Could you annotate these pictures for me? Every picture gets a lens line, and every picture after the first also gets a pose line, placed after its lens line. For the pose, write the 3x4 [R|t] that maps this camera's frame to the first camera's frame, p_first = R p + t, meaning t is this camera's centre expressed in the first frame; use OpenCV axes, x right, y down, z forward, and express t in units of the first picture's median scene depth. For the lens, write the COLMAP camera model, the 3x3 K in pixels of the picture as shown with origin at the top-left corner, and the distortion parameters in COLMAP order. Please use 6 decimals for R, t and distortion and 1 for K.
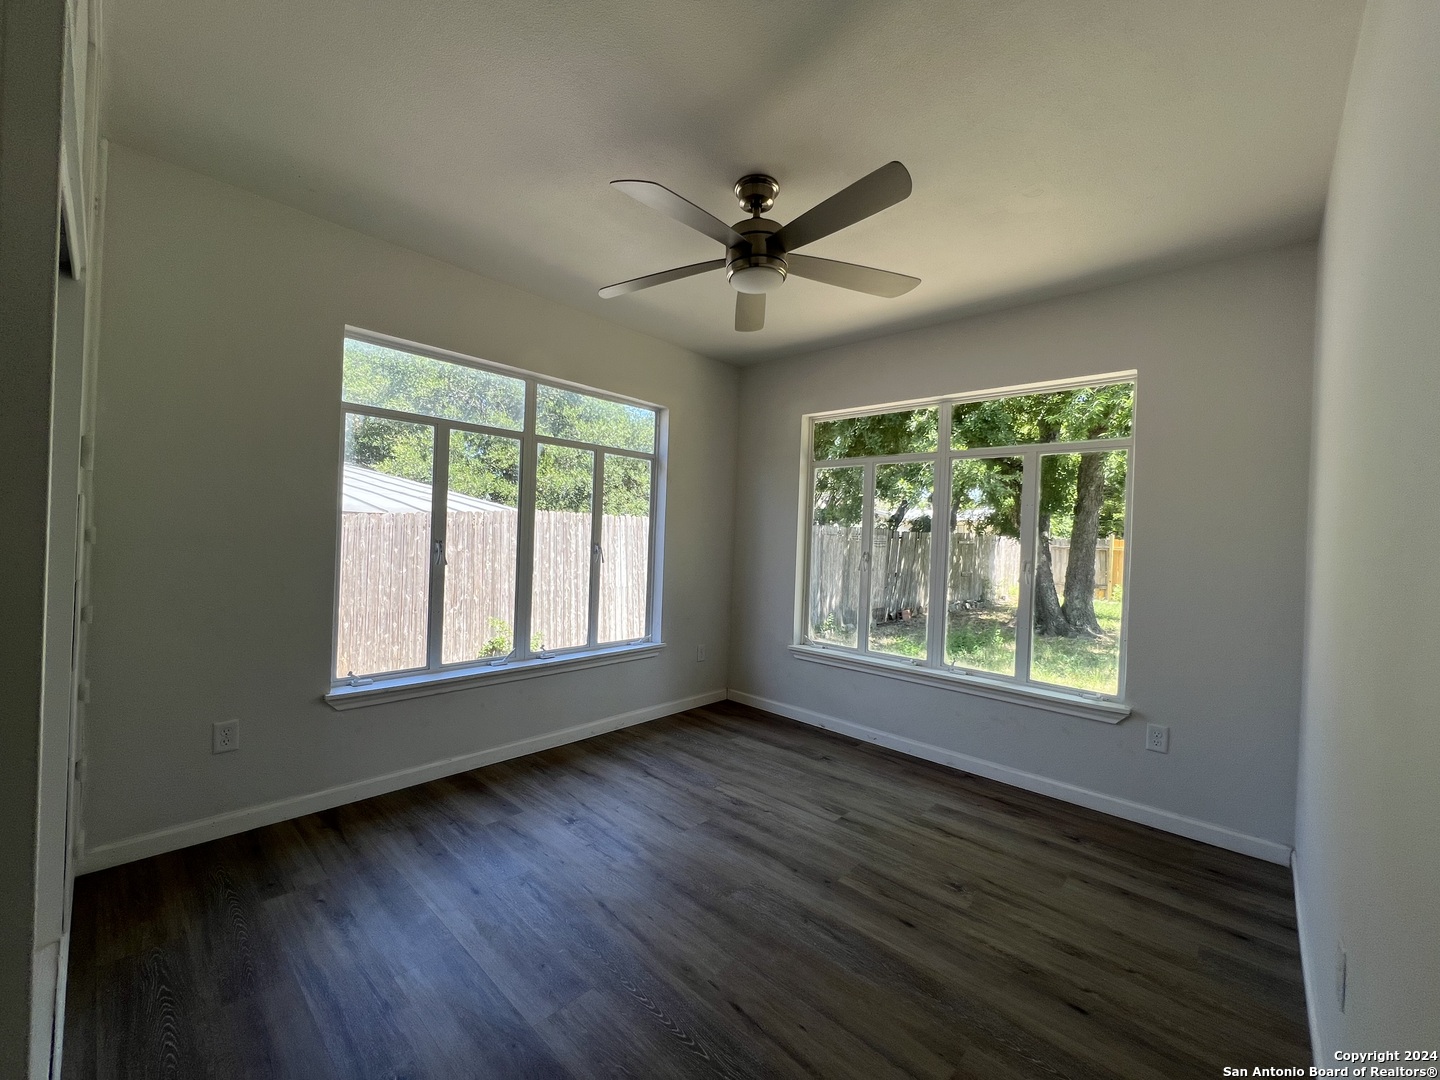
lens RADIAL K [[579.7, 0, 718.3], [0, 579.7, 539.3], [0, 0, 1]] dist [-0.003896, 0.001381]
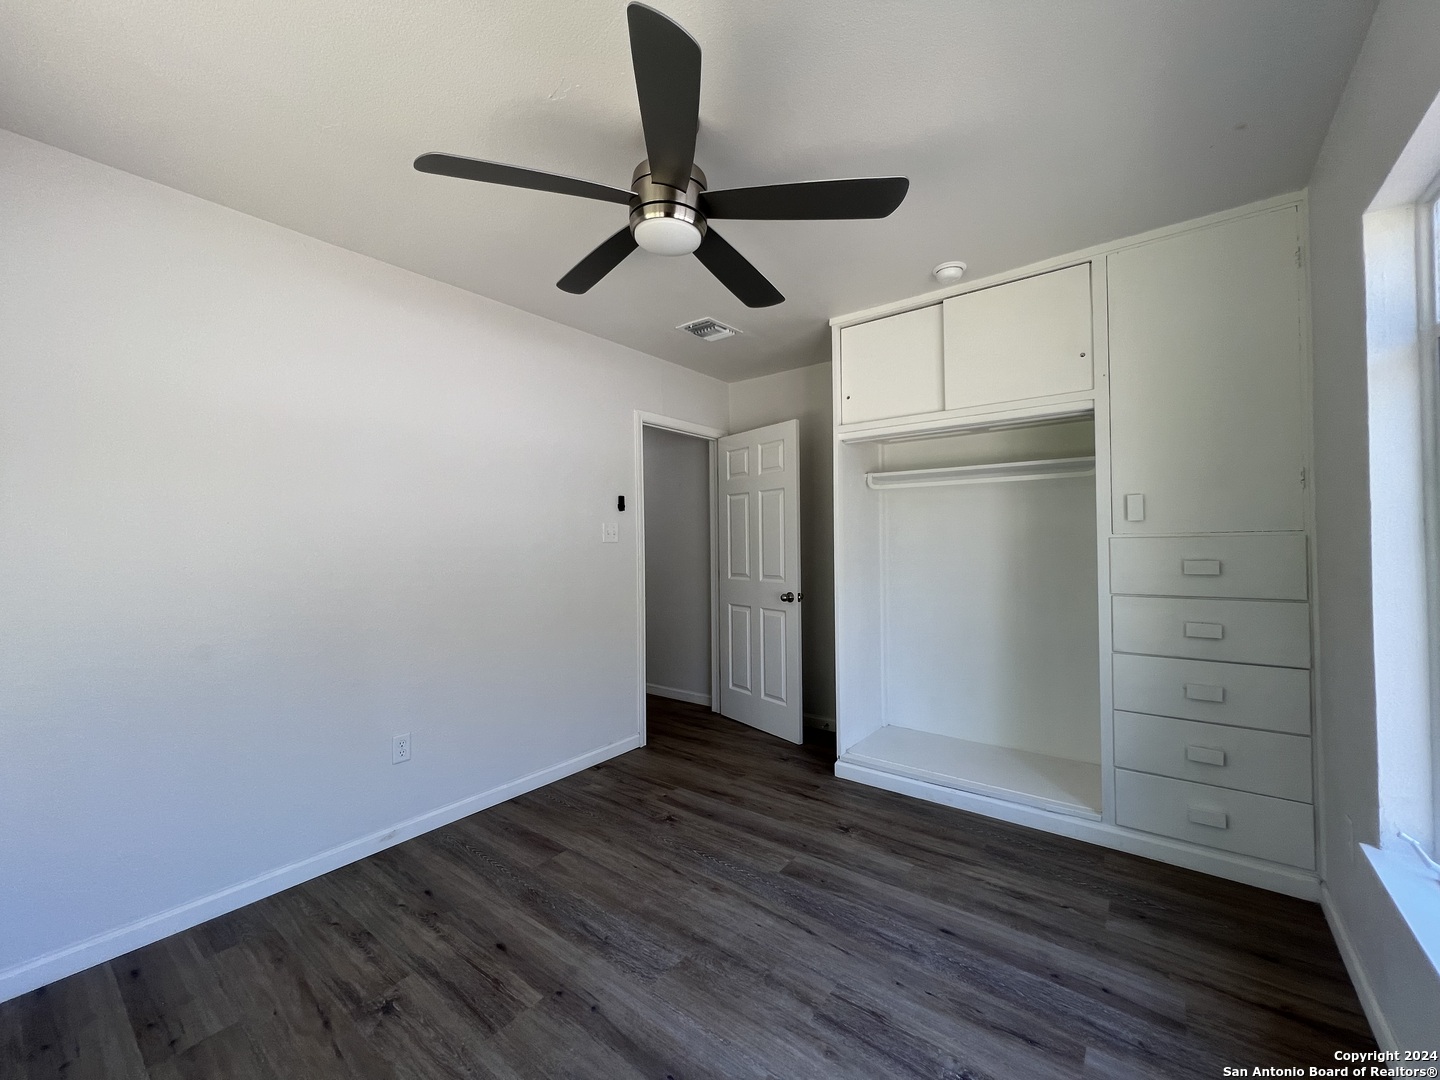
lens RADIAL K [[579.7, 0, 721.2], [0, 579.7, 538.1], [0, 0, 1]] dist [-0.003896, 0.001381]
pose [[-0.995653, -0.026804, -0.089195, 0.059016], [-0.025760, 0.999586, -0.012833, -0.027475], [0.089502, -0.010480, -0.995932, 1.960232]]
